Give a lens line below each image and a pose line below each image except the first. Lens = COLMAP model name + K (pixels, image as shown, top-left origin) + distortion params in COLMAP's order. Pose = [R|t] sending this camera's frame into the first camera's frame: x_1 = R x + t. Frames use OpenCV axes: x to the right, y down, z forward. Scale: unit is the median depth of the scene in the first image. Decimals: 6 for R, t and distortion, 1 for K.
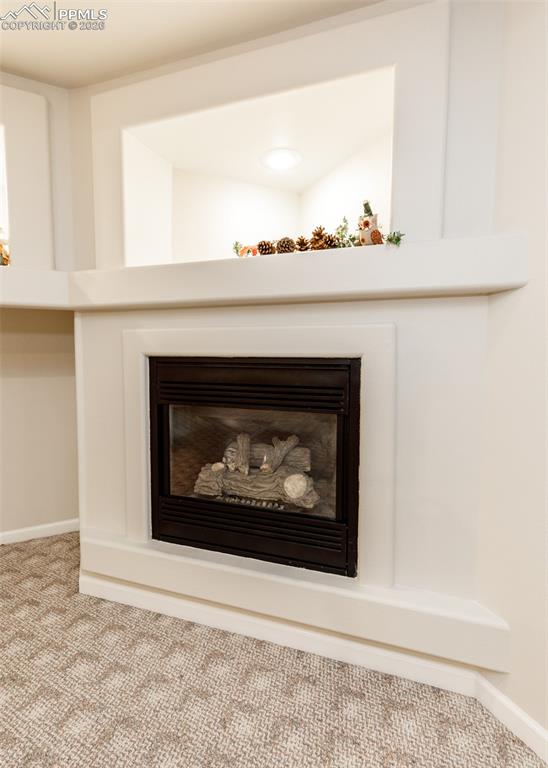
lens RADIAL K [[375.0, 0, 273.0], [0, 375.0, 368.7], [0, 0, 1]] dist [0.004067, 0.000359]
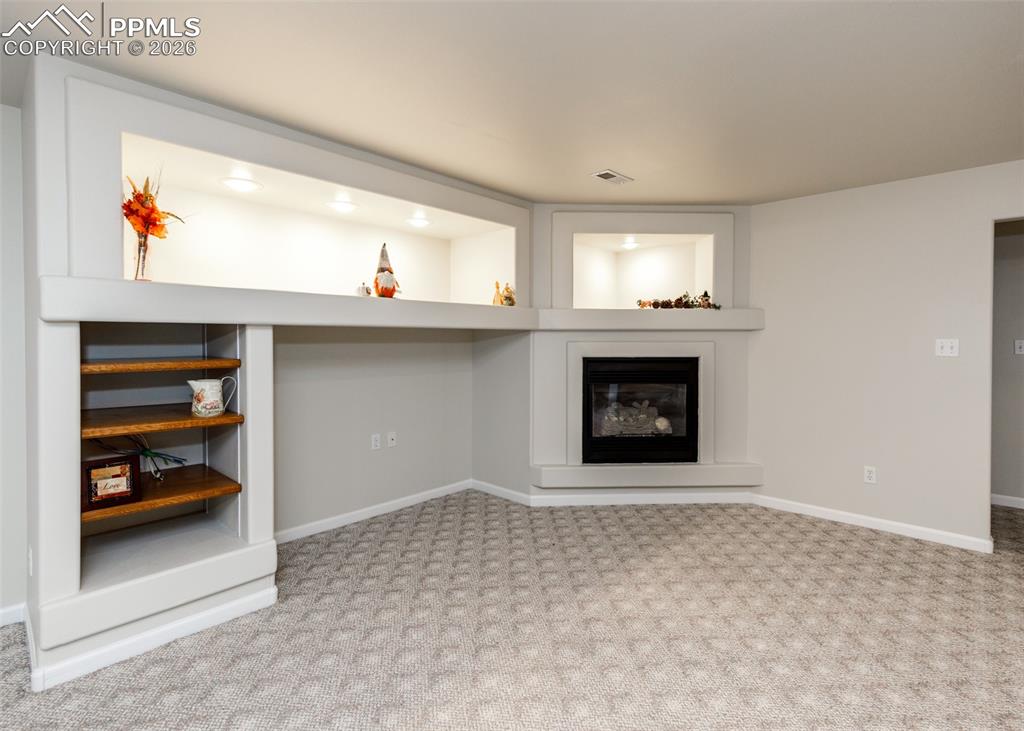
lens RADIAL K [[500.0, 0, 514.2], [0, 500.0, 342.4], [0, 0, 1]] dist [0.004067, 0.000359]
pose [[0.937621, 0.001365, 0.347656, -1.571761], [0.019972, 0.998129, -0.057782, 0.027898], [-0.347084, 0.061121, 0.935840, -1.191038]]
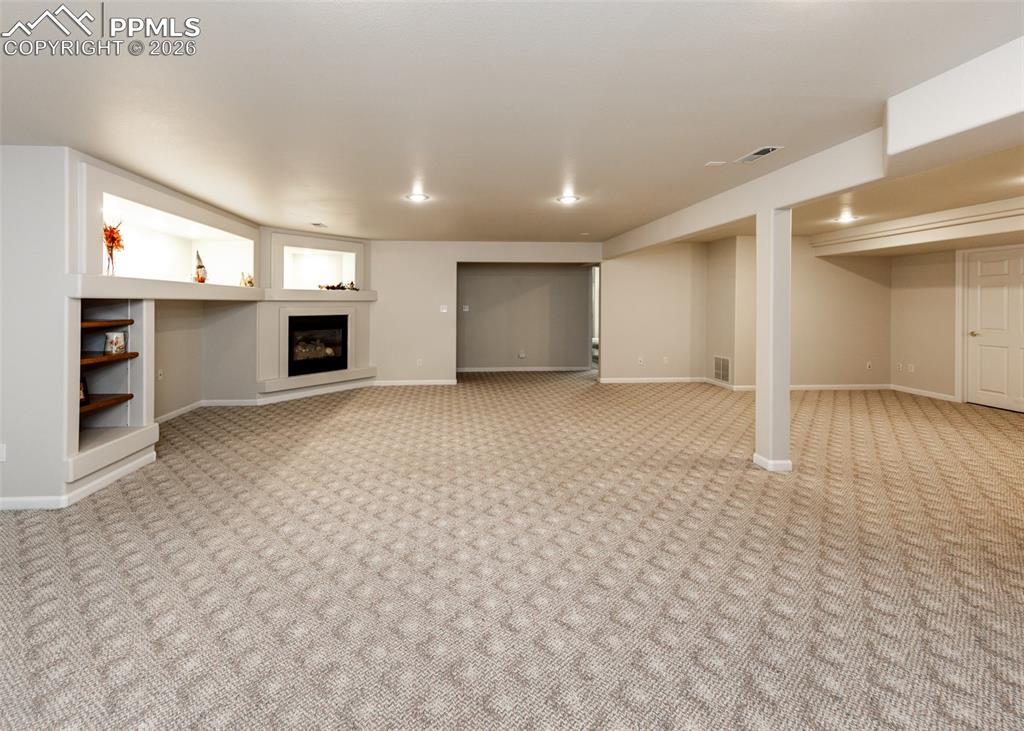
lens RADIAL K [[452.7, 0, 510.8], [0, 452.7, 304.3], [0, 0, 1]] dist [0.000667, 0.000202]
pose [[0.325460, 0.001737, 0.945554, -3.560101], [0.063331, 0.997713, -0.023631, 0.078804], [-0.943432, 0.067574, 0.324606, -2.142608]]
